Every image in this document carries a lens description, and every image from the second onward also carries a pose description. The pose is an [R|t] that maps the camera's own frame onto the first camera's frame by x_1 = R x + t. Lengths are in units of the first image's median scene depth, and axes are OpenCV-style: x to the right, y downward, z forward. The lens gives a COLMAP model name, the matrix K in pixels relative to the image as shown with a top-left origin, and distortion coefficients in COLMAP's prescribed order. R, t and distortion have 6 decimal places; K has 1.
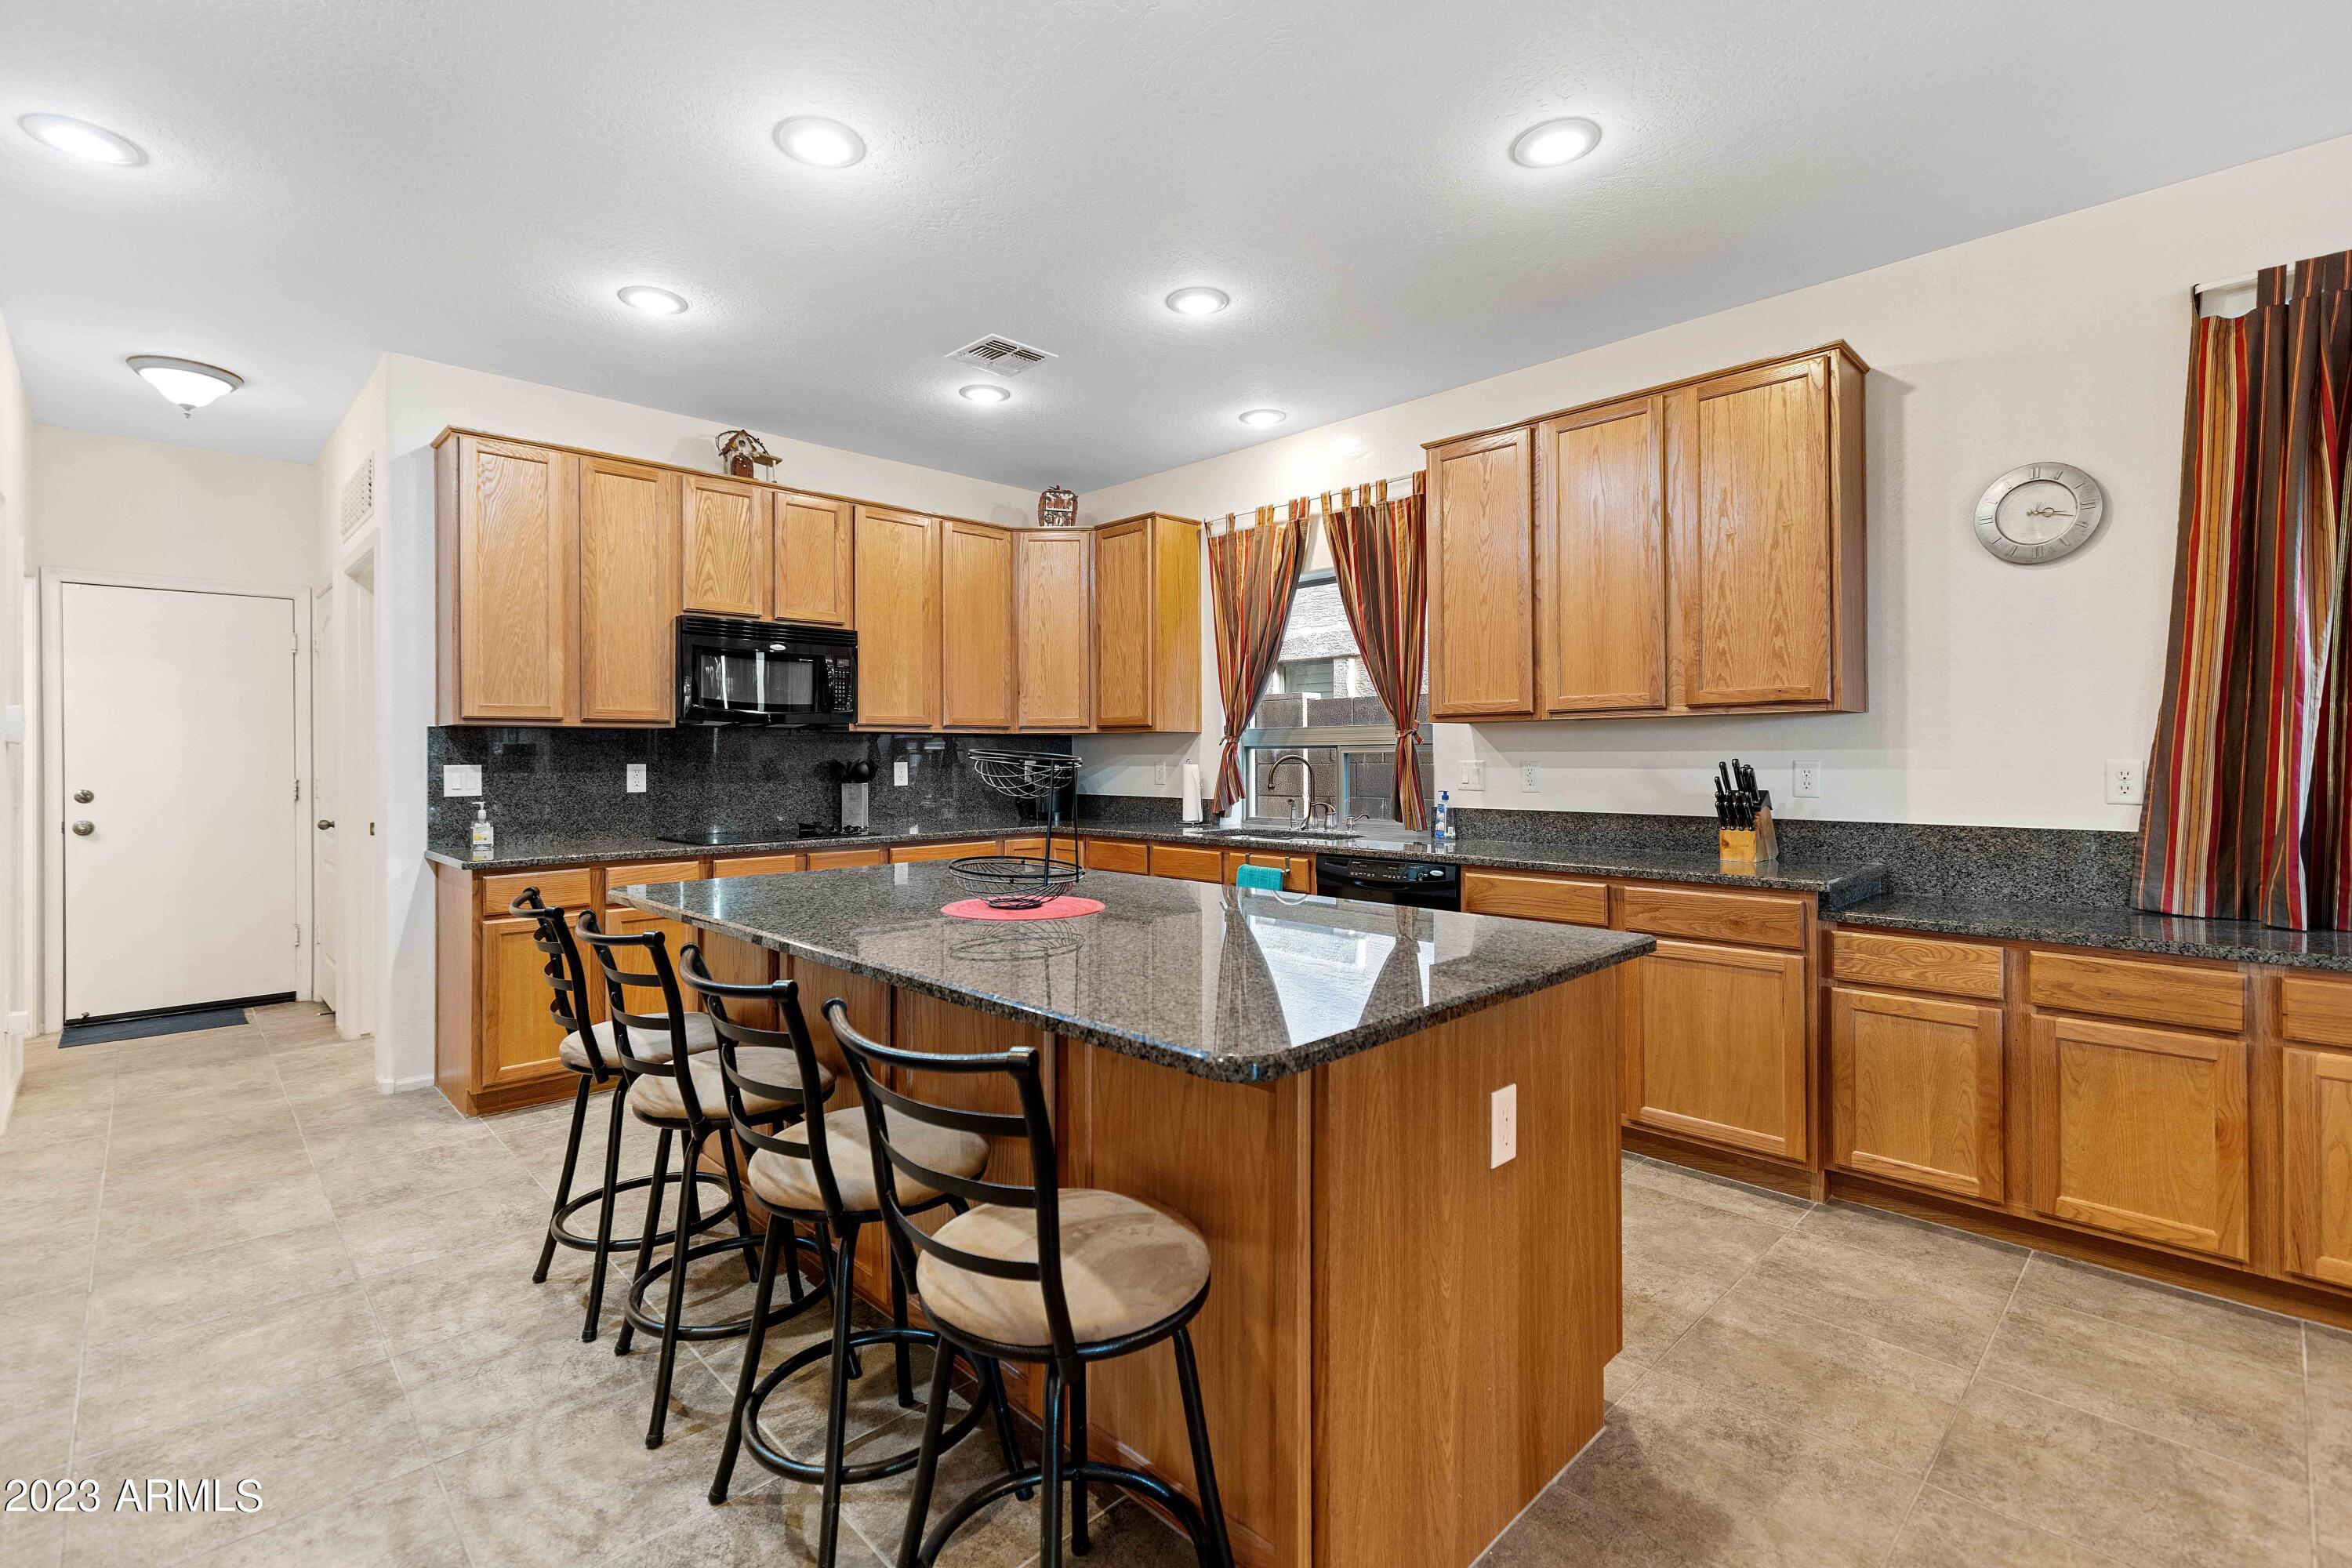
lens RADIAL K [[1054.3, 0, 1166.5], [0, 1054.3, 736.3], [0, 0, 1]] dist [0.003706, 0.000426]
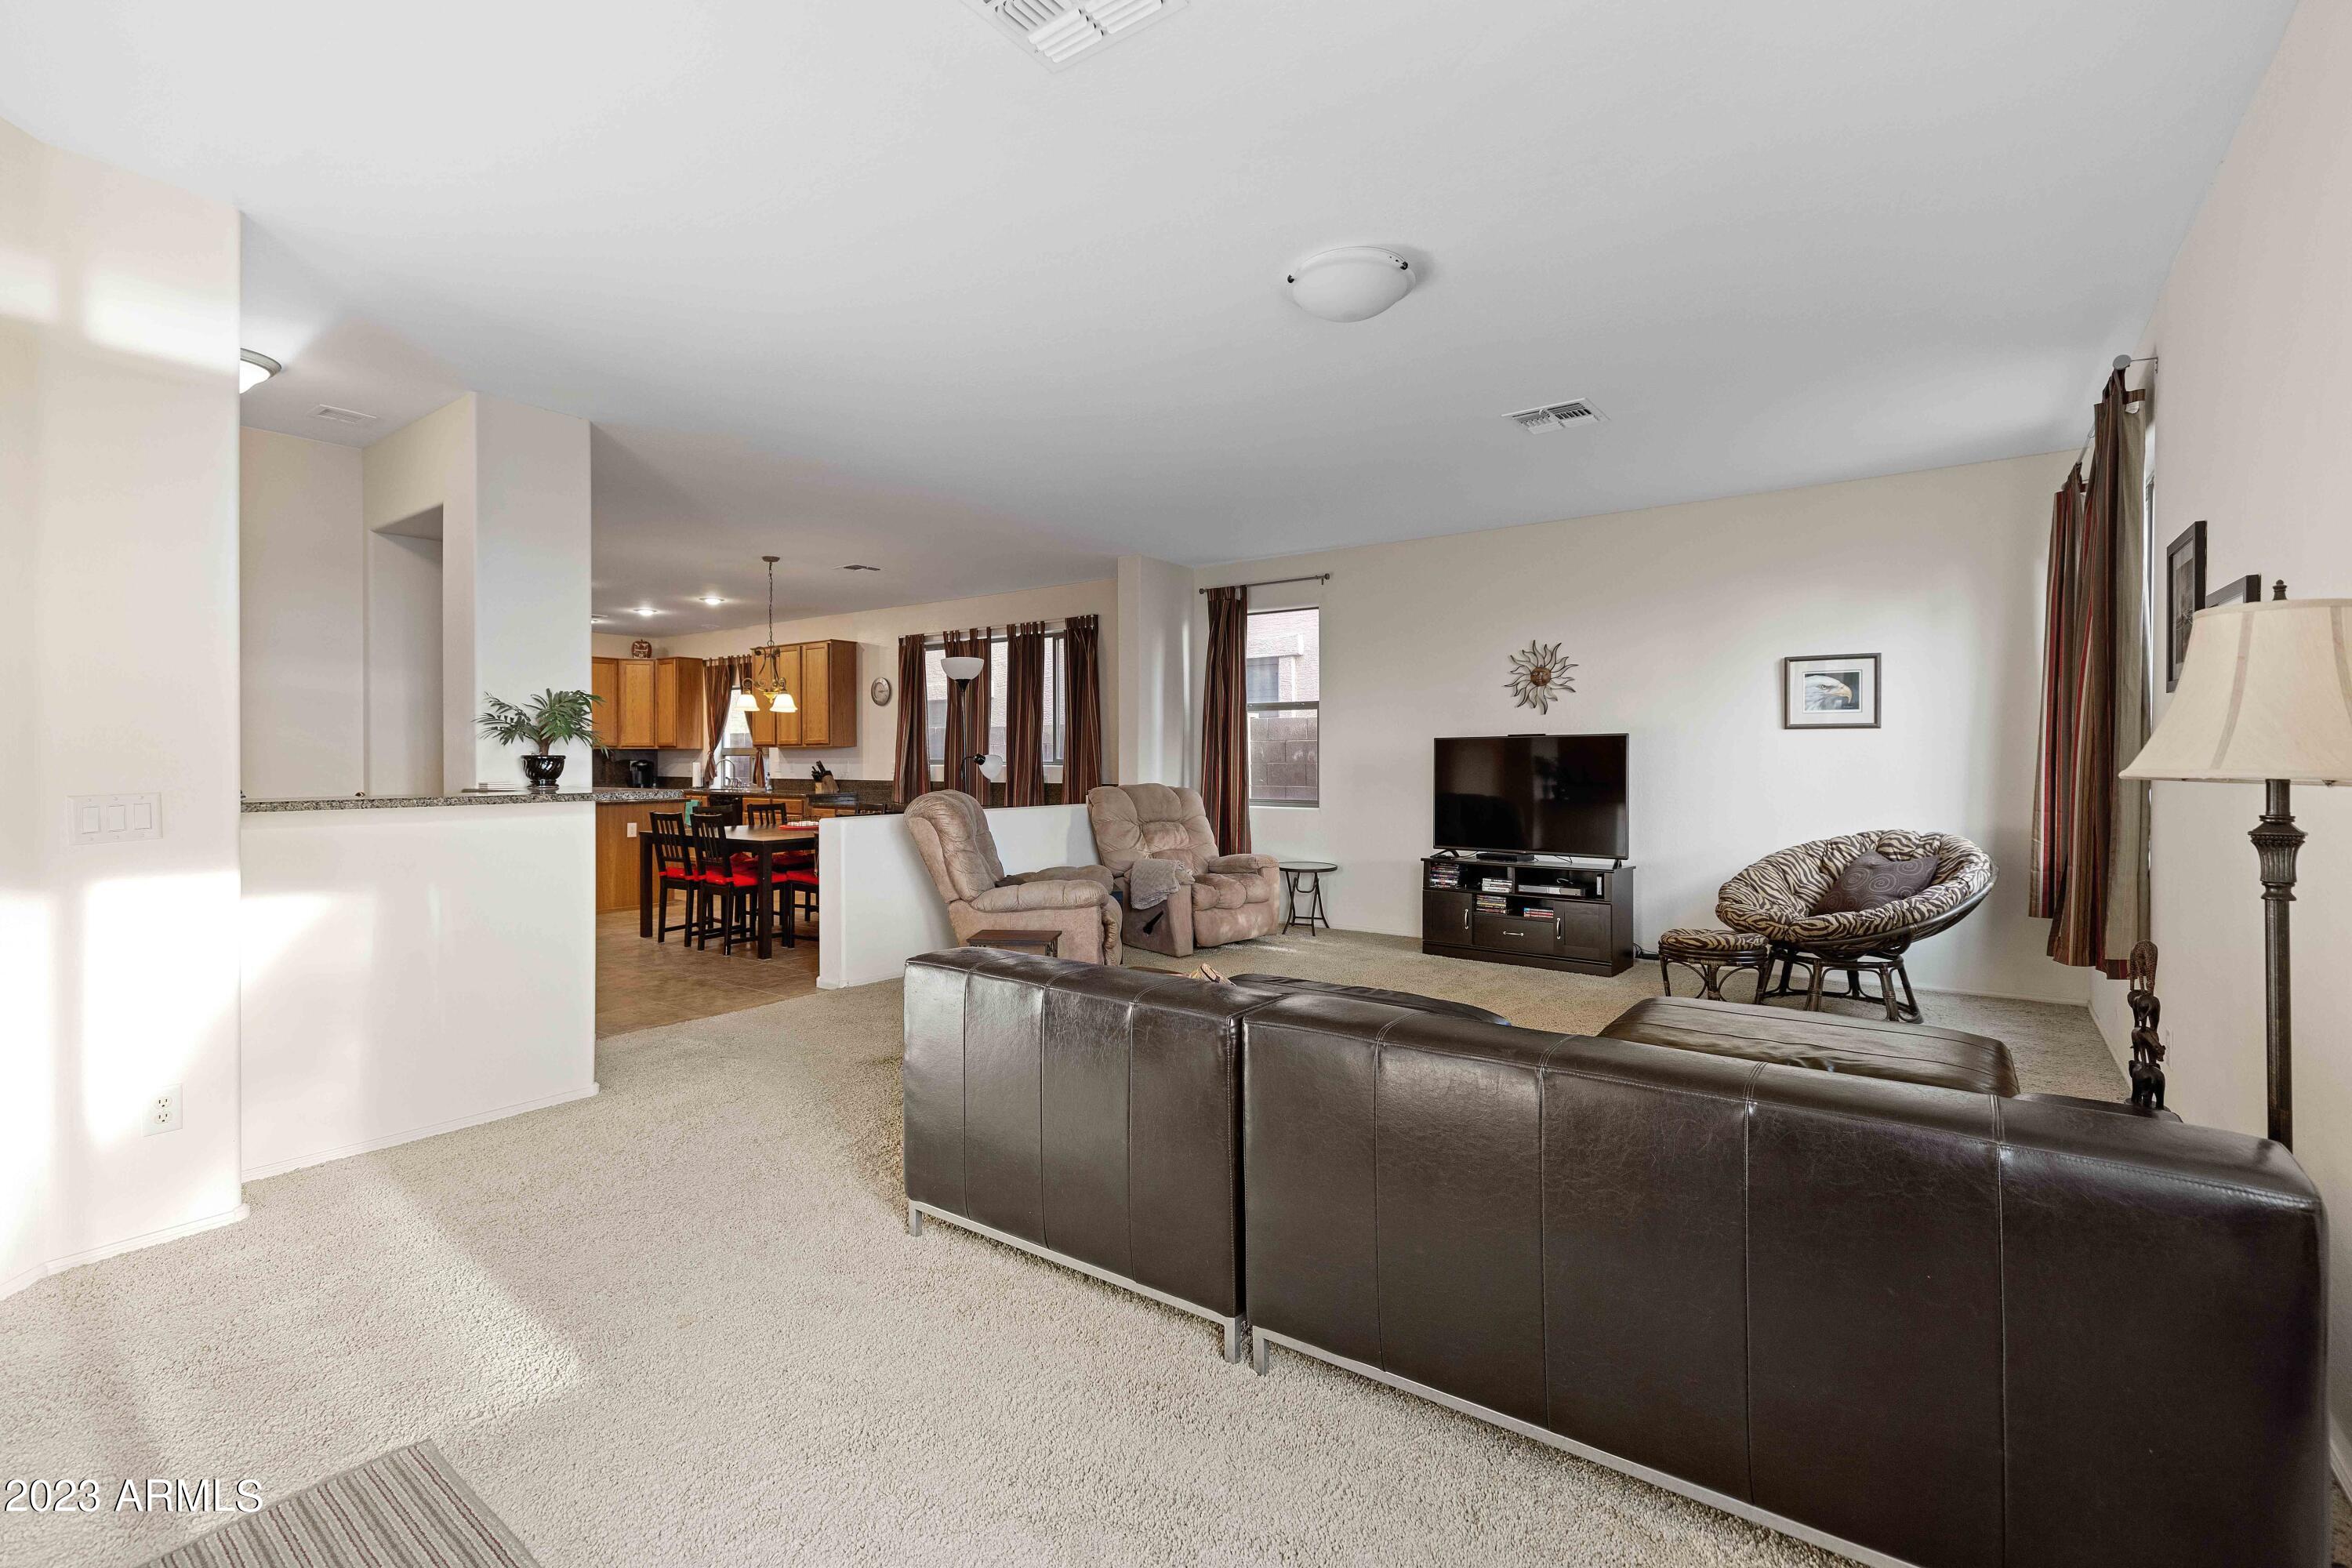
lens RADIAL K [[1054.5, 0, 1172.7], [0, 1054.5, 745.5], [0, 0, 1]] dist [-0.001696, 0.000056]
pose [[0.986010, 0.003730, 0.166647, 0.827084], [-0.005322, 0.999944, 0.009106, -0.046623], [-0.166604, -0.009866, 0.985975, -1.824005]]
